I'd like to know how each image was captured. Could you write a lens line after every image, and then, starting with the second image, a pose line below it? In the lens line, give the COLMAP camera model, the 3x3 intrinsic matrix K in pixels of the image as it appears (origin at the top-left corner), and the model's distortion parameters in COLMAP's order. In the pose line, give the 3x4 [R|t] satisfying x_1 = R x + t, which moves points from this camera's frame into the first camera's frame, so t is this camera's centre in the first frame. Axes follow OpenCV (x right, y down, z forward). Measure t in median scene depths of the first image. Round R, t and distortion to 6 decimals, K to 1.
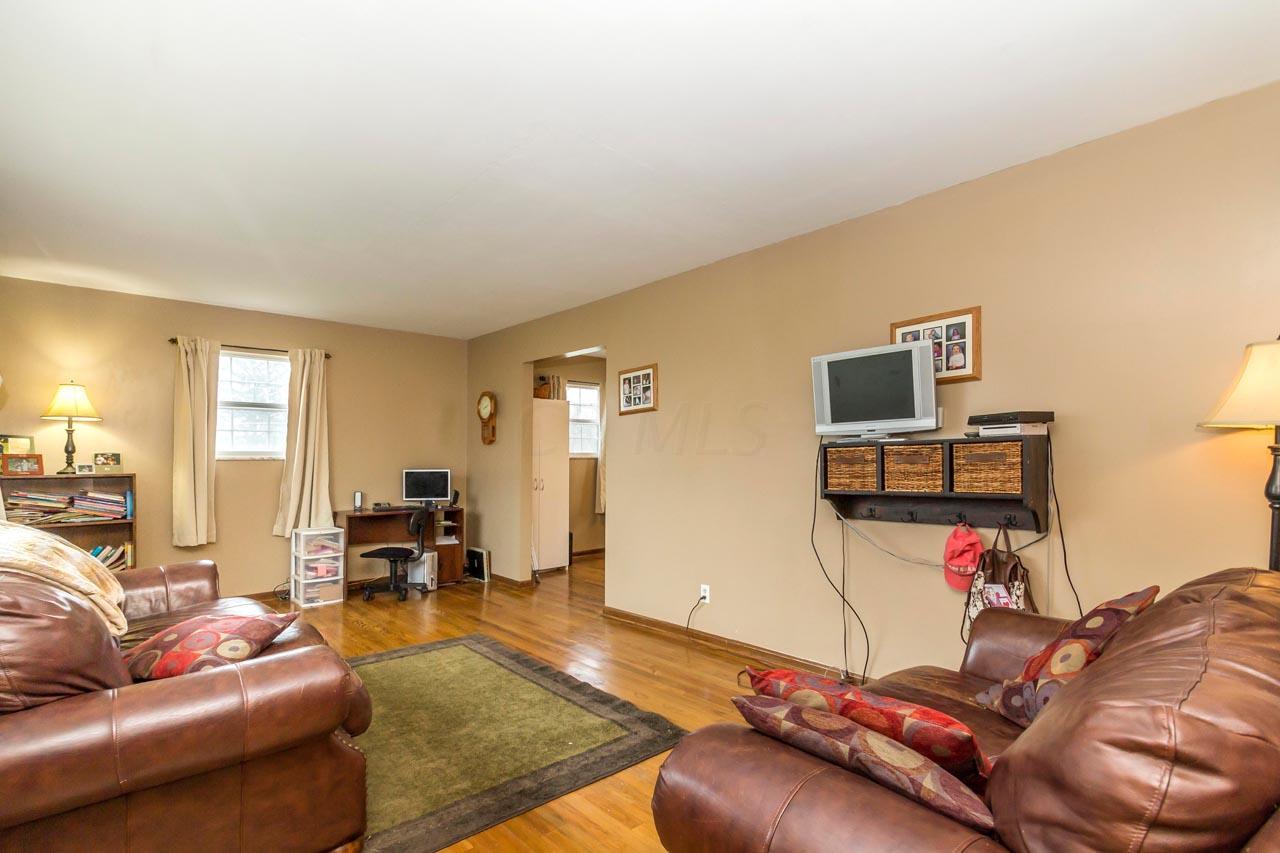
lens RADIAL K [[603.0, 0, 609.5], [0, 603.0, 463.4], [0, 0, 1]] dist [-0.000431, -0.001094]
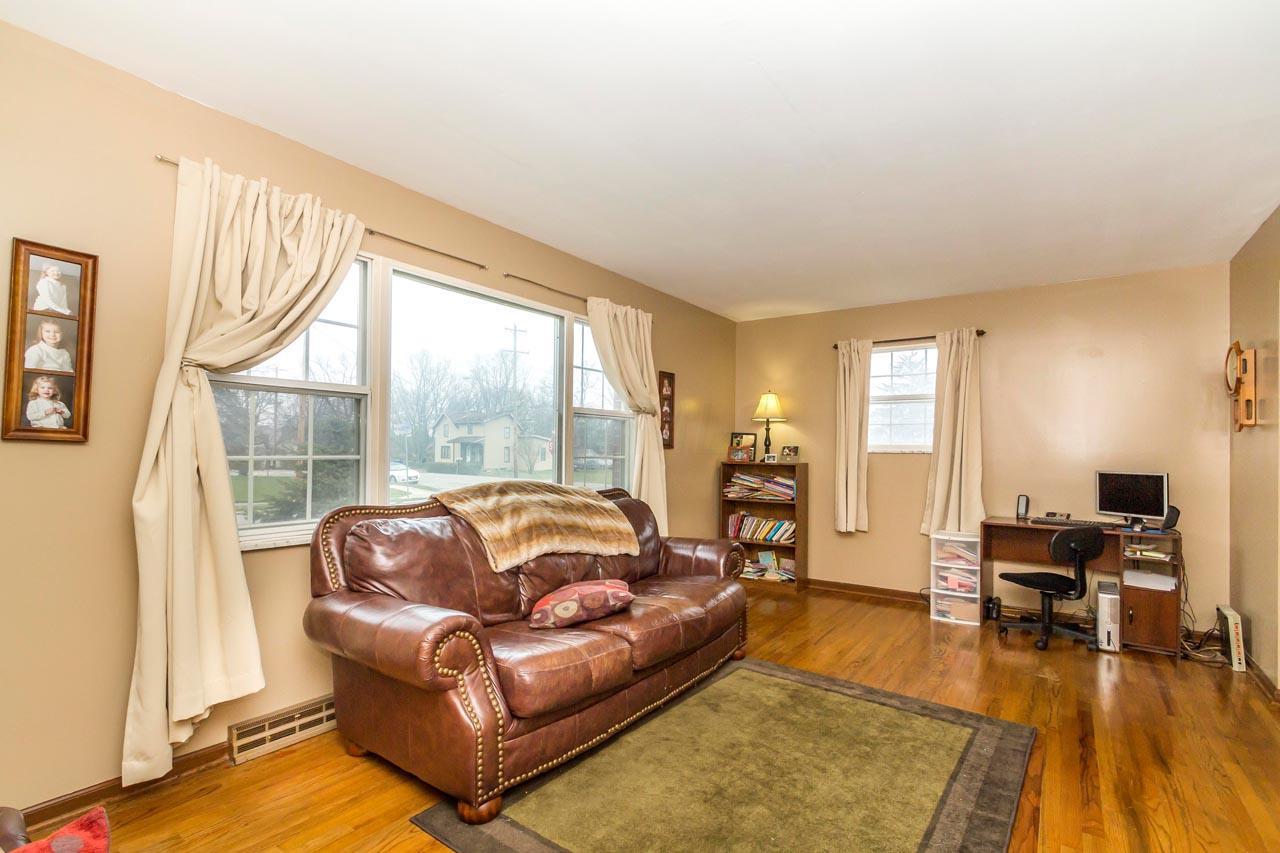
lens RADIAL K [[603.0, 0, 640.8], [0, 603.0, 431.6], [0, 0, 1]] dist [-0.000431, -0.001094]
pose [[0.224444, -0.016248, -0.974352, 0.271062], [-0.013709, 0.999709, -0.019829, -0.015721], [0.974391, 0.017807, 0.224156, 0.365656]]
